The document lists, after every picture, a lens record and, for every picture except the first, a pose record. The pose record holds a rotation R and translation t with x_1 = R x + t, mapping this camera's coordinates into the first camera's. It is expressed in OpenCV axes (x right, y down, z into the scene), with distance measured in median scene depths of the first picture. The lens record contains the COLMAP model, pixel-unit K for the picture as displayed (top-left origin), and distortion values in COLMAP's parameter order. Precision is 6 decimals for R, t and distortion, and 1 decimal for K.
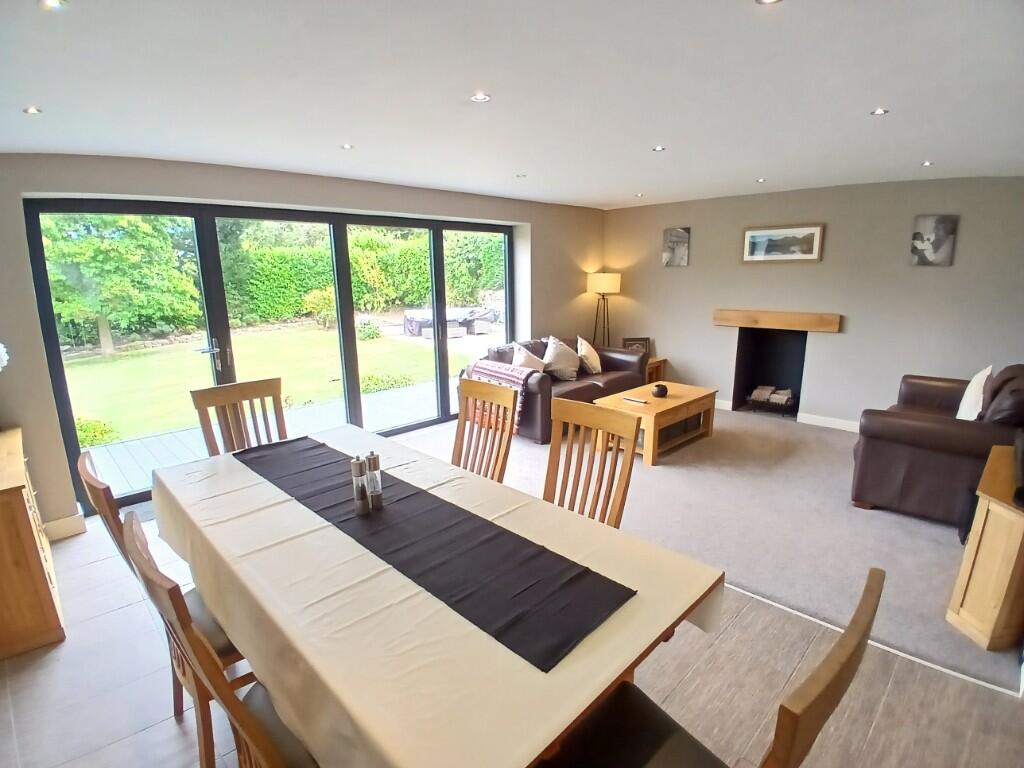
lens RADIAL K [[514.5, 0, 510.8], [0, 514.5, 390.7], [0, 0, 1]] dist [0.013178, -0.052691]
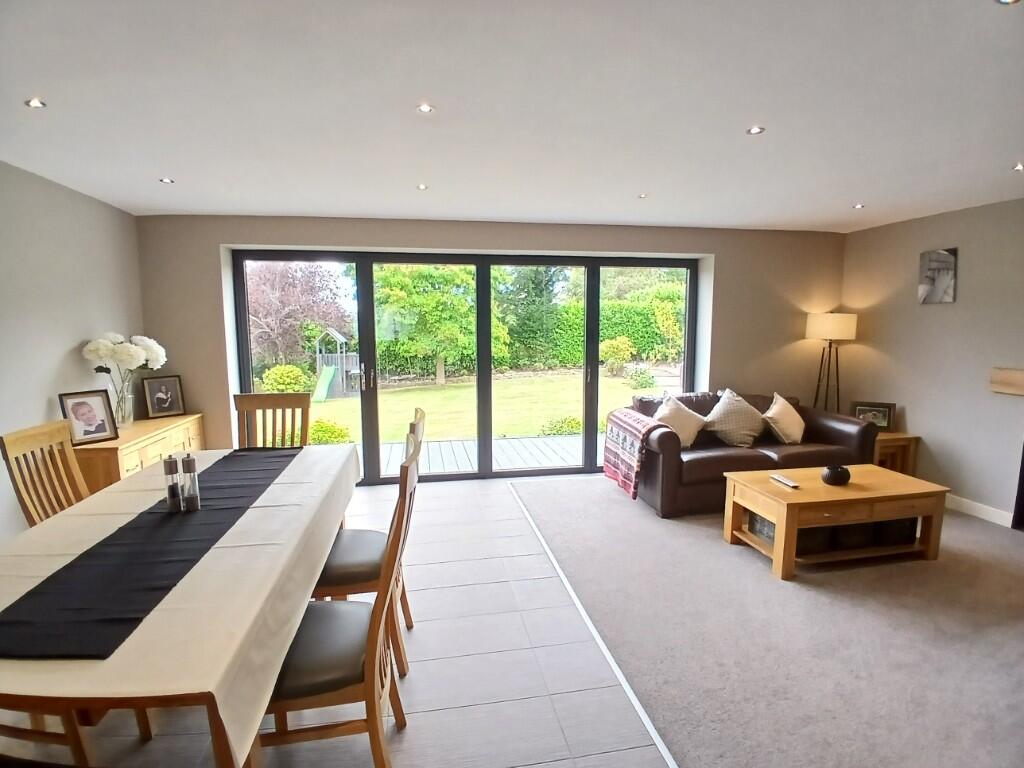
lens RADIAL K [[514.5, 0, 510.8], [0, 514.5, 390.7], [0, 0, 1]] dist [0.013178, -0.052691]
pose [[0.821697, 0.078351, -0.564513, 0.247425], [-0.134875, 0.989102, -0.059040, -0.010123], [0.553735, 0.124652, 0.823310, 0.146260]]
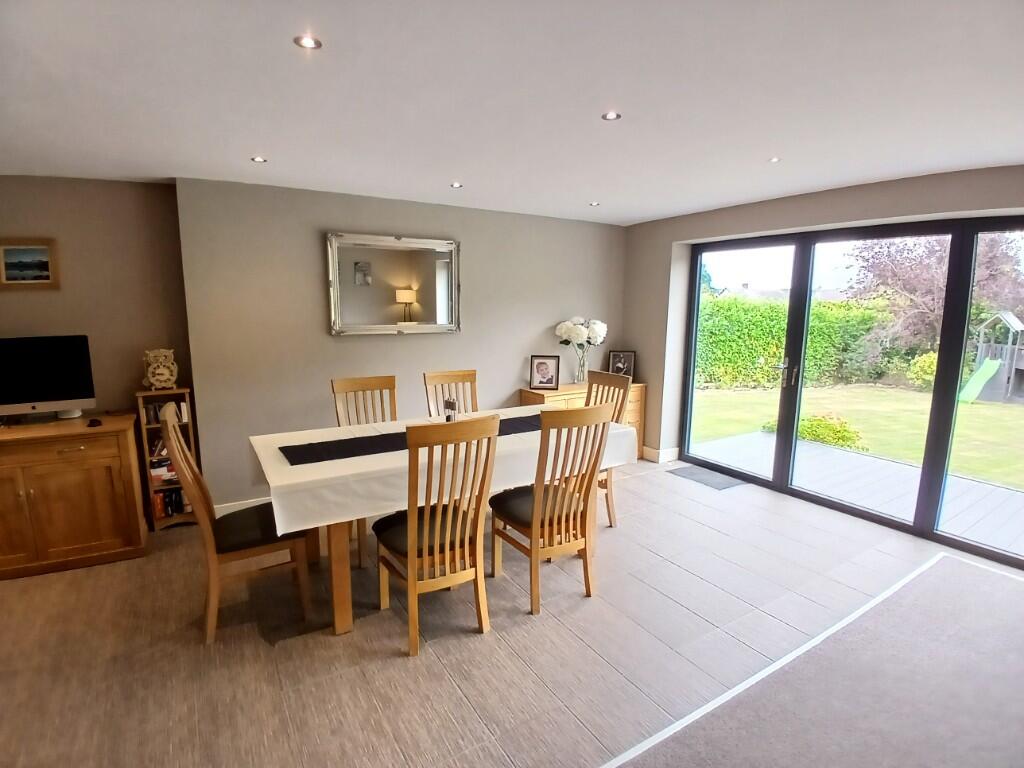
lens RADIAL K [[514.5, 0, 510.8], [0, 514.5, 390.7], [0, 0, 1]] dist [0.013178, -0.052691]
pose [[-0.237036, 0.175020, -0.955606, 0.388918], [-0.220411, 0.948300, 0.228355, -0.100398], [0.946167, 0.264755, -0.186205, 0.442258]]
